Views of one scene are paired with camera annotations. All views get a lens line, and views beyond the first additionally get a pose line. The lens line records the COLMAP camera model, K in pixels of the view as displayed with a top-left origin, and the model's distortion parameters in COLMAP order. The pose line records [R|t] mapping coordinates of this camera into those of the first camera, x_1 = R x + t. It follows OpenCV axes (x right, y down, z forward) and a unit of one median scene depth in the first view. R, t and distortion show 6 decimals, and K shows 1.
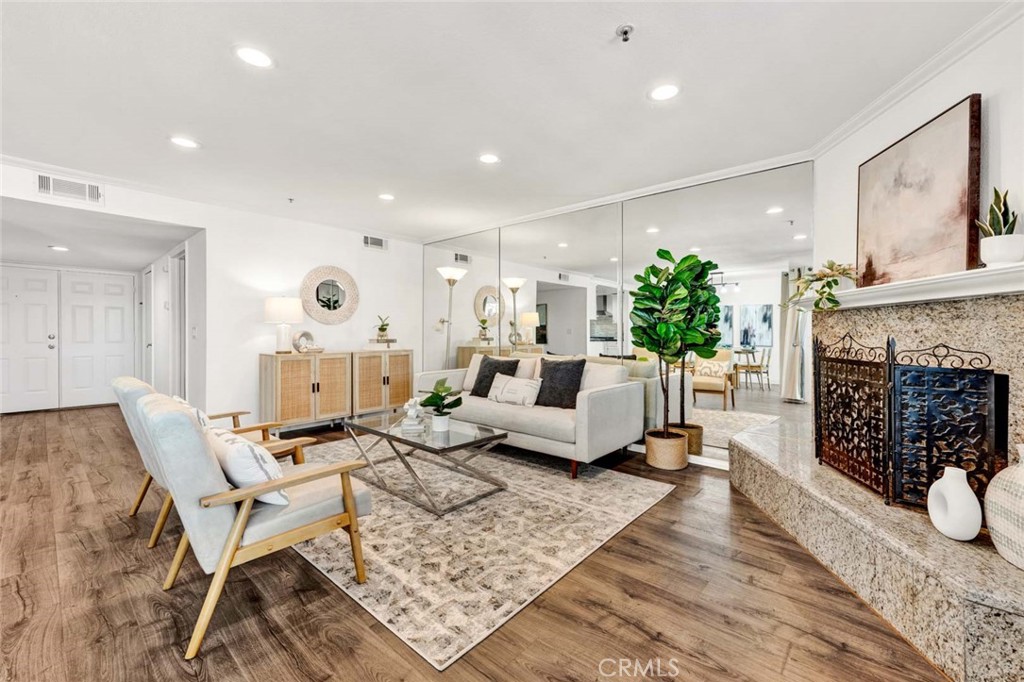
lens RADIAL K [[417.6, 0, 524.7], [0, 417.6, 343.4], [0, 0, 1]] dist [-0.001176, -0.000323]
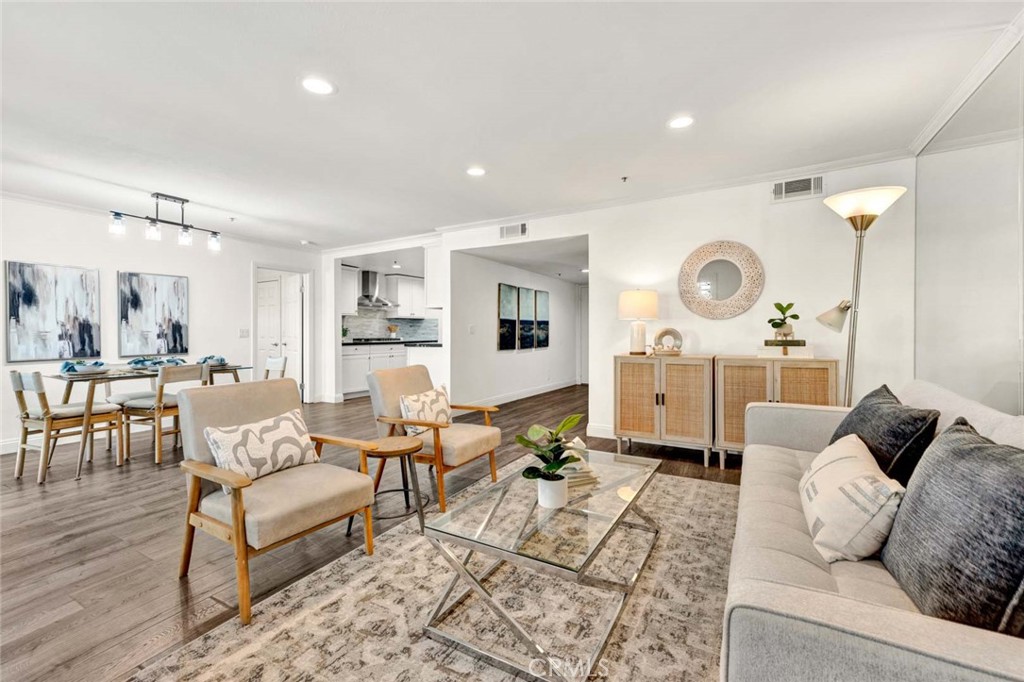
lens RADIAL K [[421.6, 0, 518.2], [0, 421.6, 332.1], [0, 0, 1]] dist [0.021056, -0.000225]
pose [[0.189032, -0.002368, -0.981968, 0.265552], [-0.016368, 0.999851, -0.005562, -0.015232], [0.981834, 0.017125, 0.188965, 0.622044]]
